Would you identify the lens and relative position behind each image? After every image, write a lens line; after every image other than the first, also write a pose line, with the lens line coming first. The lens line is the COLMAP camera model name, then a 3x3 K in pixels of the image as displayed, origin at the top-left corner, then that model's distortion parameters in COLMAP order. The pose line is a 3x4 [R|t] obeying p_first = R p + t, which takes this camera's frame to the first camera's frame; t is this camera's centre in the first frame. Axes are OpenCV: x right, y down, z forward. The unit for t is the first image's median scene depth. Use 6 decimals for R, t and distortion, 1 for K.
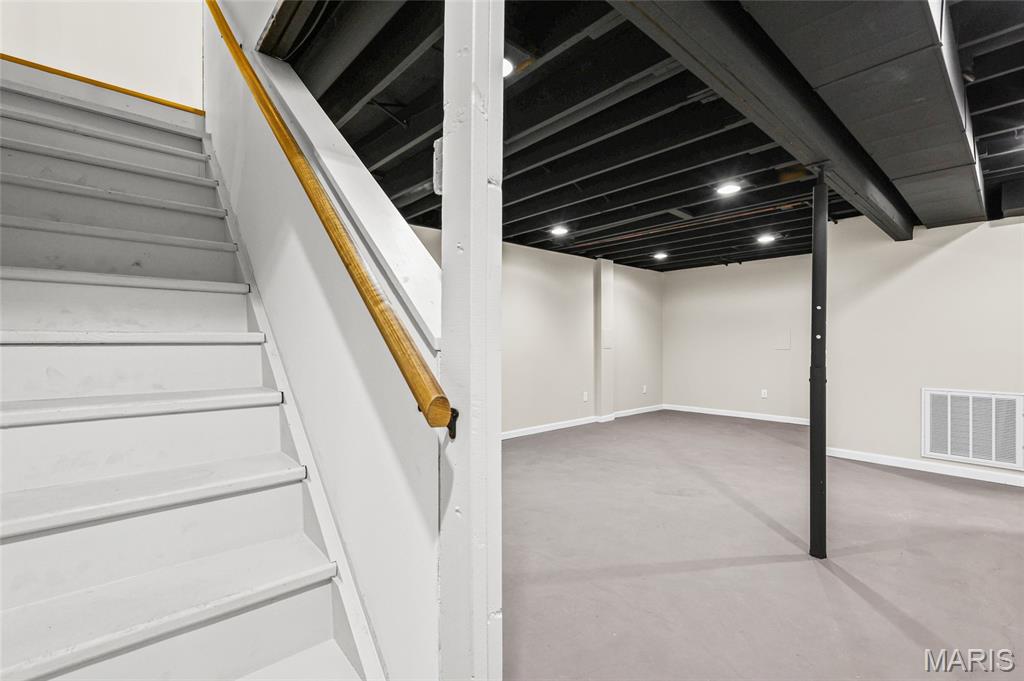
lens RADIAL K [[451.0, 0, 509.4], [0, 451.0, 345.1], [0, 0, 1]] dist [0.002741, 0.000443]
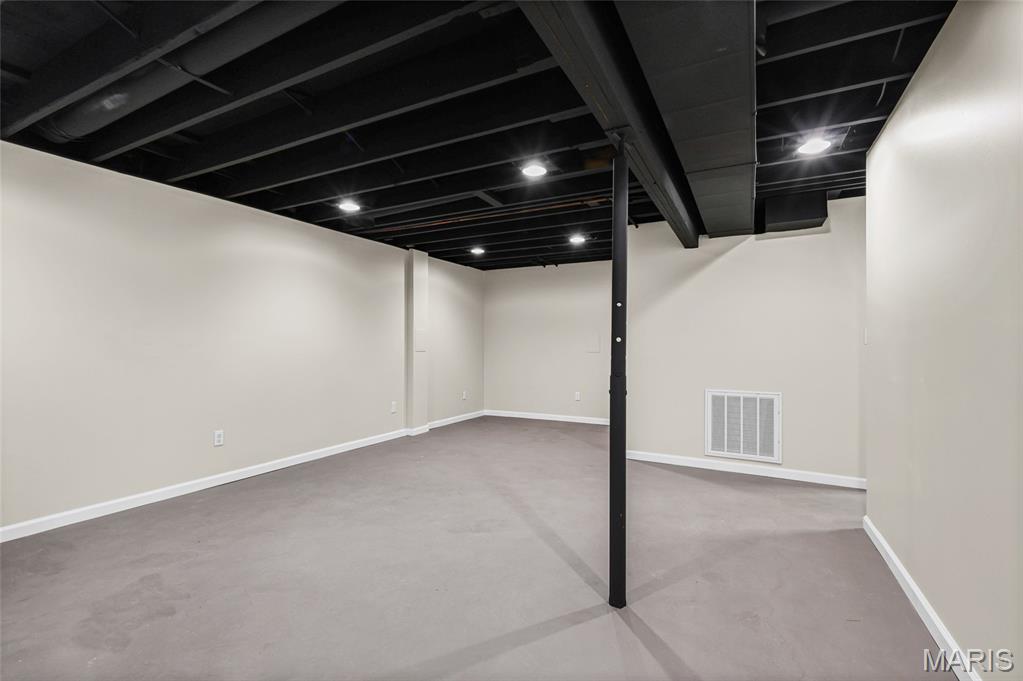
lens RADIAL K [[450.5, 0, 514.9], [0, 450.5, 345.0], [0, 0, 1]] dist [0.002741, 0.000443]
pose [[0.935801, 0.004279, 0.352502, 0.131150], [-0.003044, 0.999987, -0.004058, -0.003262], [-0.352515, 0.002724, 0.935802, 0.178927]]
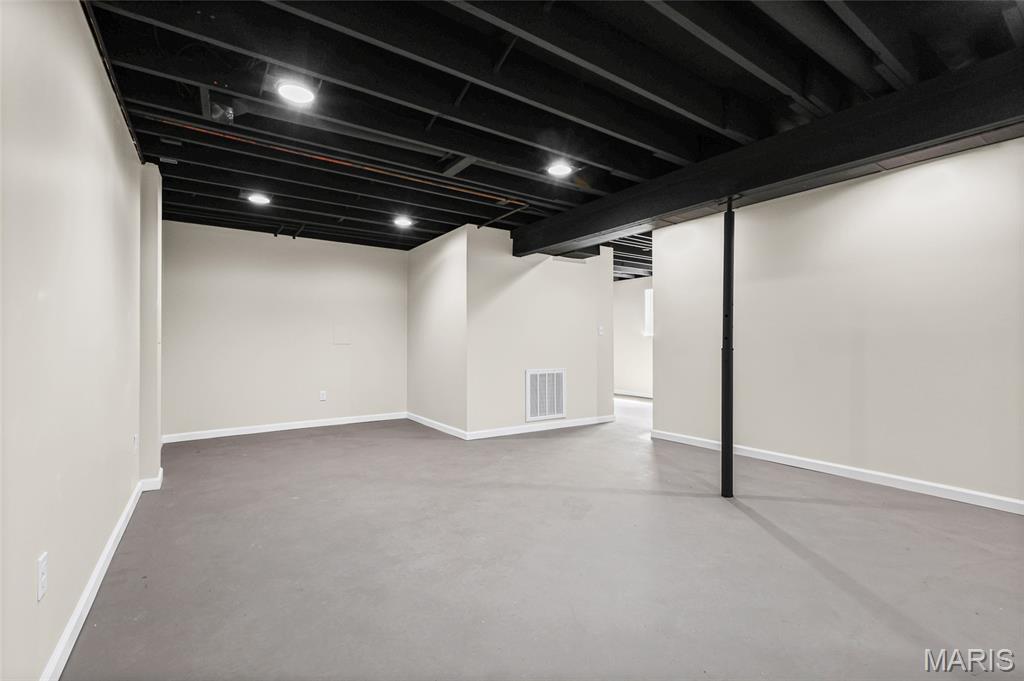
lens RADIAL K [[451.0, 0, 510.9], [0, 451.0, 340.7], [0, 0, 1]] dist [0.002741, 0.000443]
pose [[0.121871, 0.006034, 0.992528, -0.415912], [0.003481, 0.999973, -0.006506, 0.016822], [-0.992540, 0.004248, 0.121847, 0.894693]]
